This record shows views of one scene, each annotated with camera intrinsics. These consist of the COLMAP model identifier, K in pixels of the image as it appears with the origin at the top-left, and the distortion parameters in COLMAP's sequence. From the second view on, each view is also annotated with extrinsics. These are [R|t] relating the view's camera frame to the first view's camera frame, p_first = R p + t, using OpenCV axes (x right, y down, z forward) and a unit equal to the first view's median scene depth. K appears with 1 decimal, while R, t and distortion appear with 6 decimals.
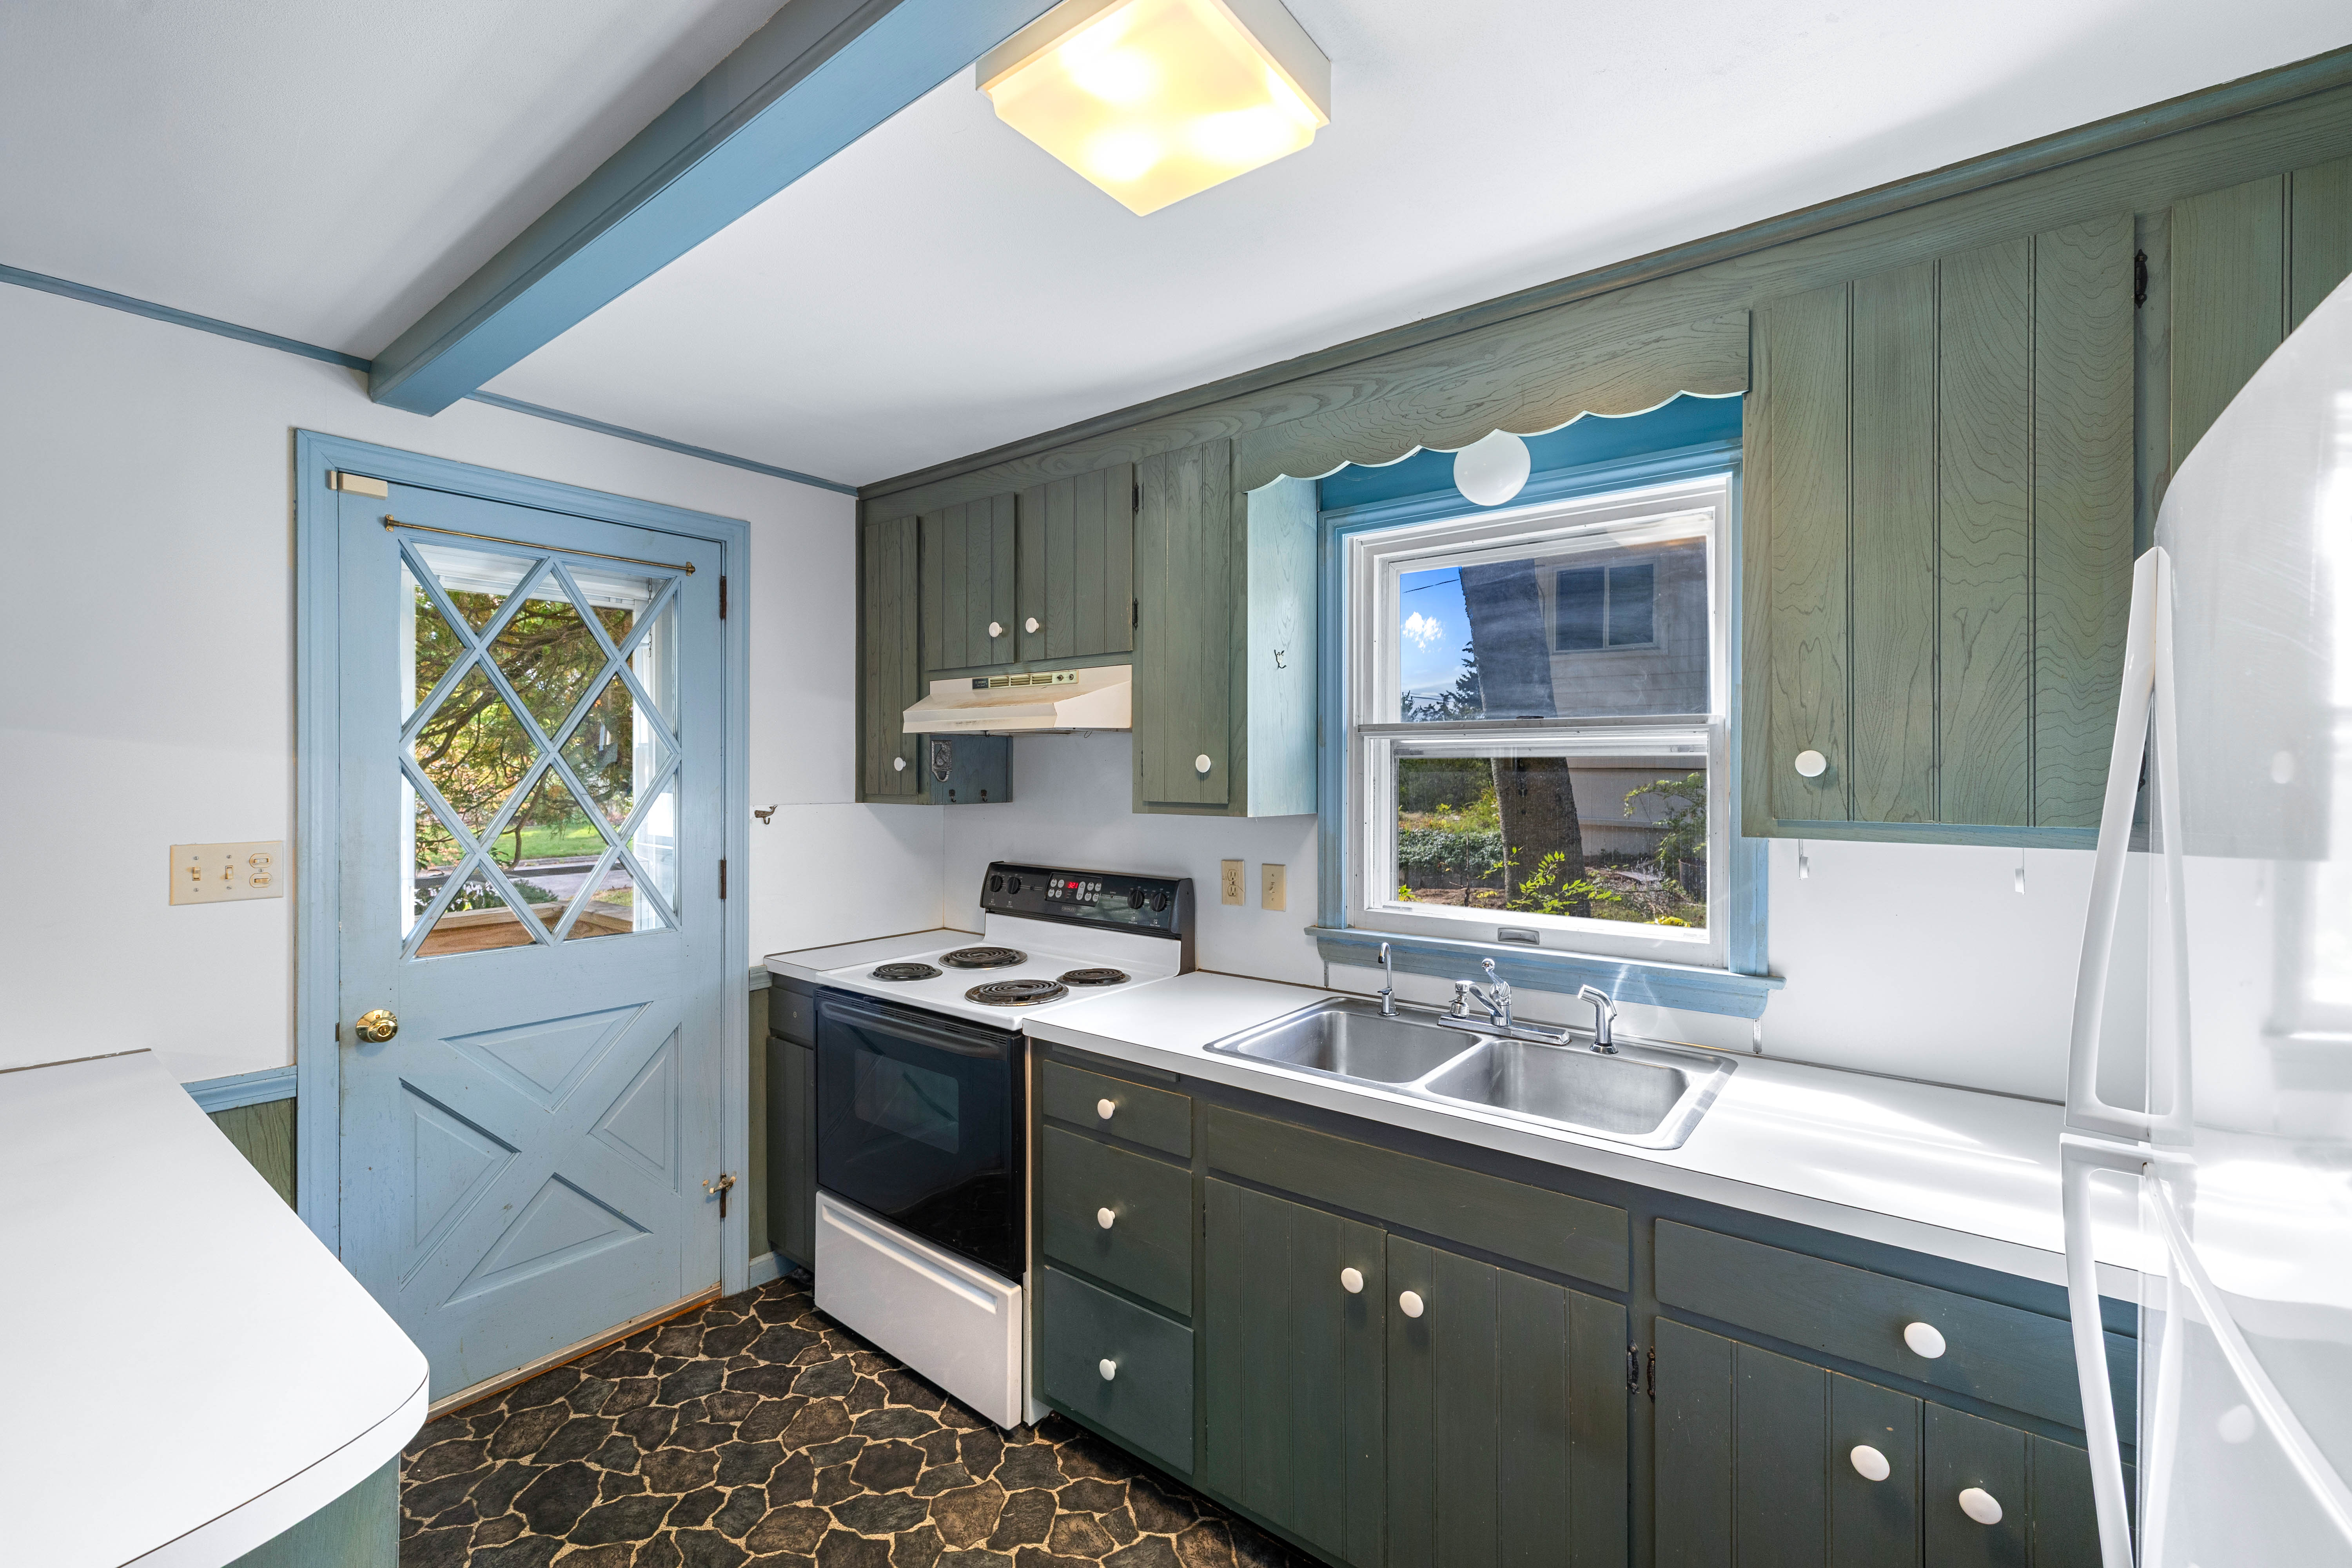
lens RADIAL K [[993.3, 0, 1162.6], [0, 993.3, 772.8], [0, 0, 1]] dist [0.000839, 0.000701]
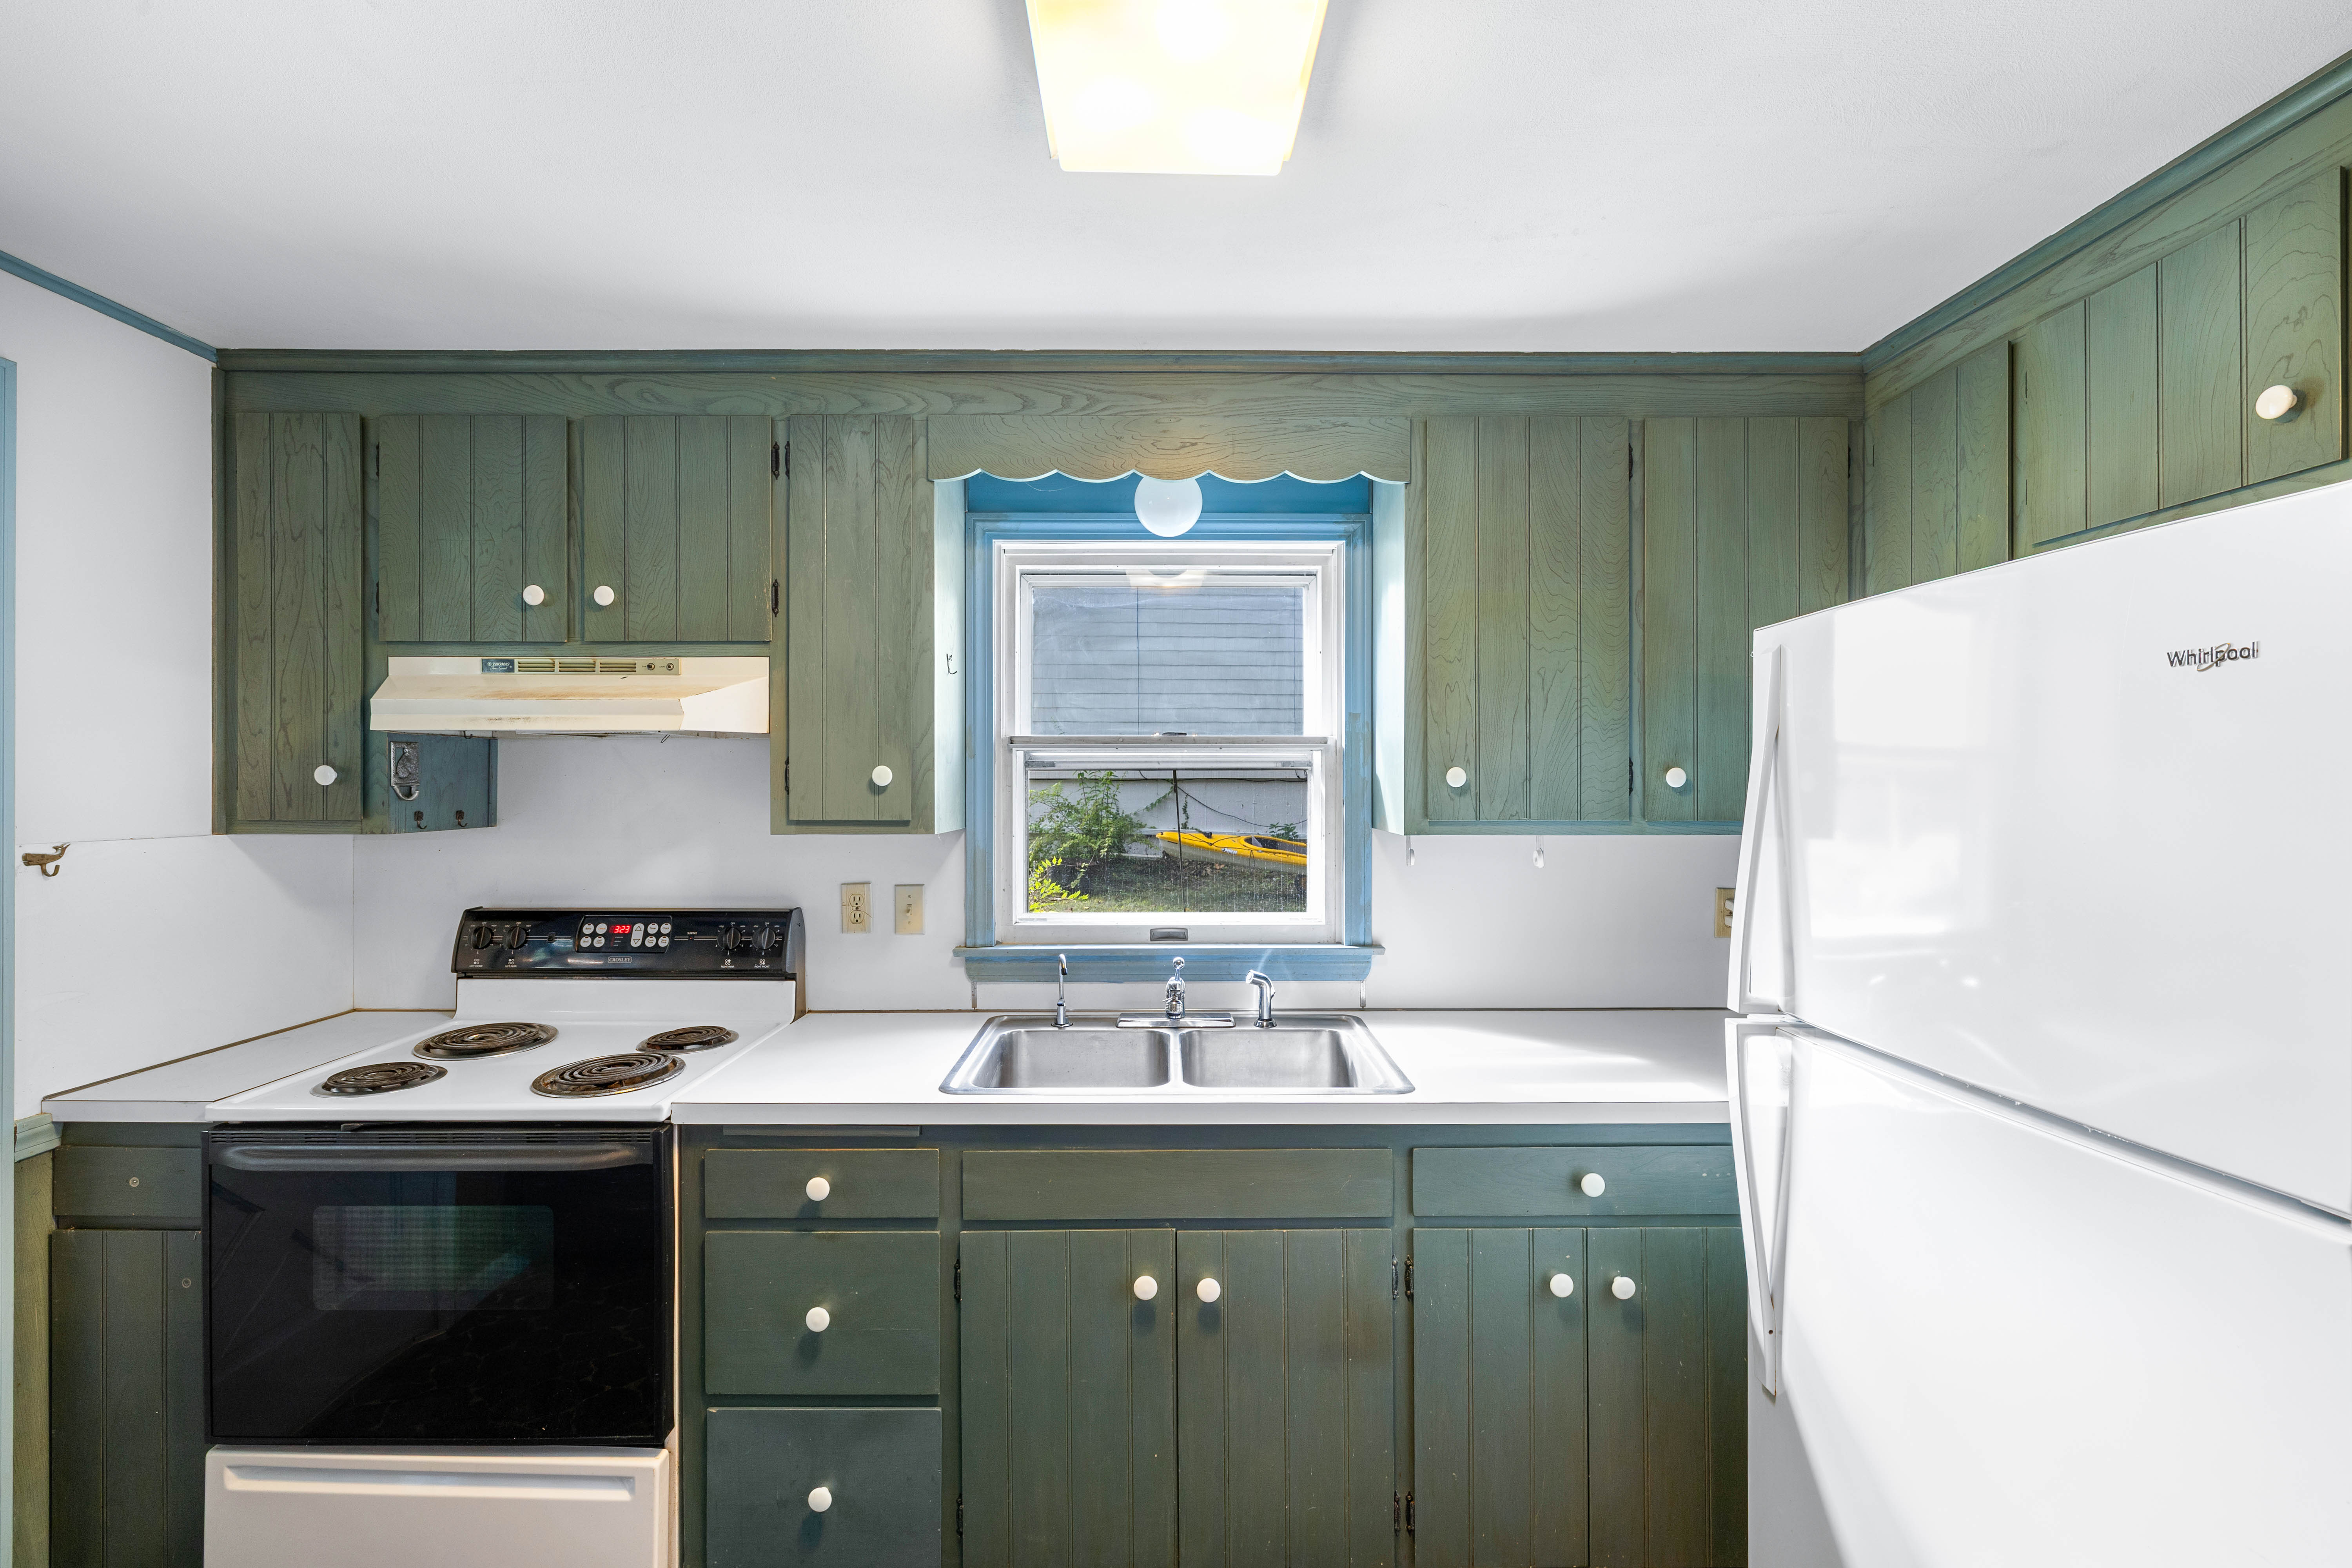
lens RADIAL K [[993.3, 0, 1167.4], [0, 993.3, 782.2], [0, 0, 1]] dist [0.000839, 0.000701]
pose [[0.781589, -0.002354, 0.623789, -0.314358], [0.003299, 0.999994, -0.000359, -0.002194], [-0.623785, 0.002339, 0.781592, 0.145781]]
